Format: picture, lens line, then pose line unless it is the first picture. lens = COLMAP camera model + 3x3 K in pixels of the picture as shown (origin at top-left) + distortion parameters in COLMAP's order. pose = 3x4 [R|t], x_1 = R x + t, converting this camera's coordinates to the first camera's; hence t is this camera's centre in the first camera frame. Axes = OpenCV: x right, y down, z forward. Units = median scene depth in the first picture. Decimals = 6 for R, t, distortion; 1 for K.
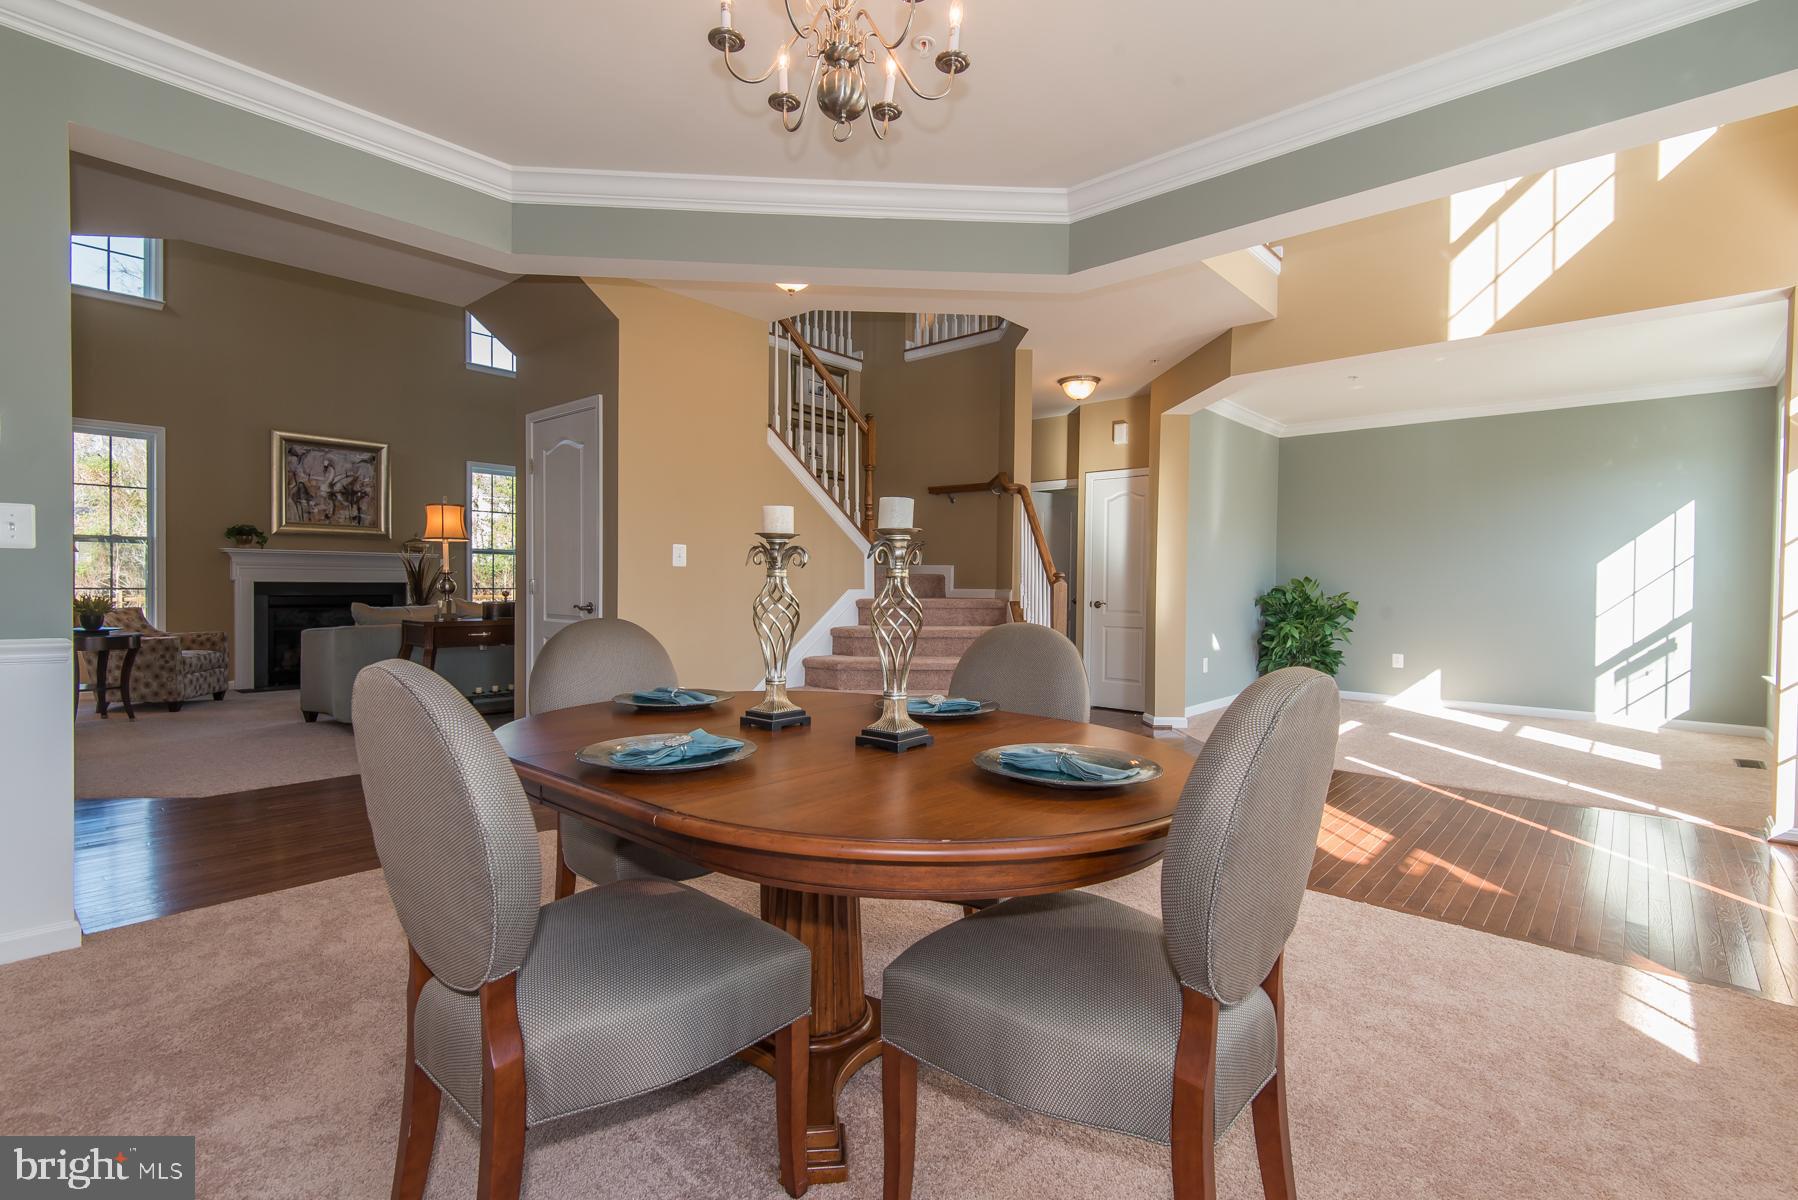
lens RADIAL K [[822.7, 0, 873.8], [0, 822.7, 597.8], [0, 0, 1]] dist [0.001781, 0.000386]
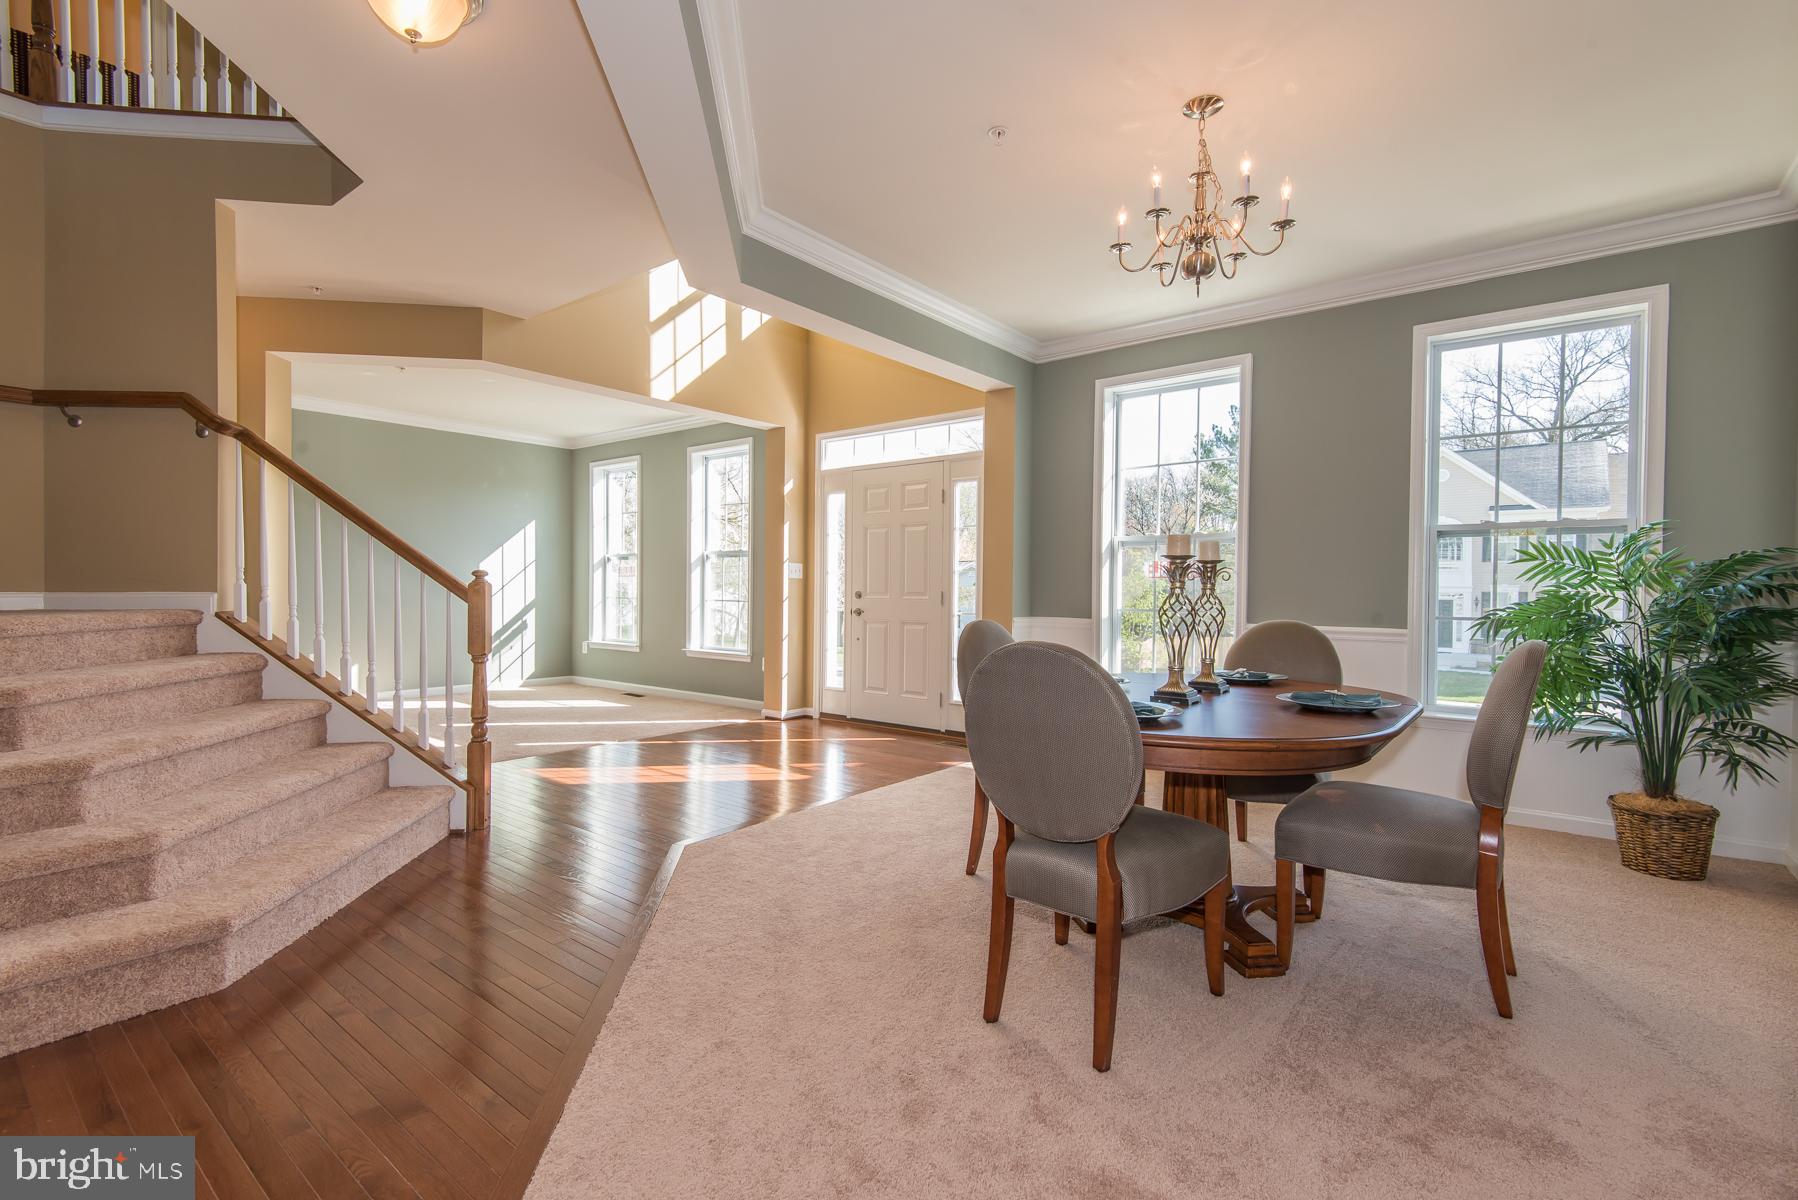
lens RADIAL K [[822.7, 0, 873.8], [0, 822.7, 597.8], [0, 0, 1]] dist [0.001781, 0.000386]
pose [[-0.060038, -0.022594, 0.997940, -0.421624], [0.006837, 0.999711, 0.023045, -0.015288], [-0.998173, 0.008207, -0.059866, 0.493255]]
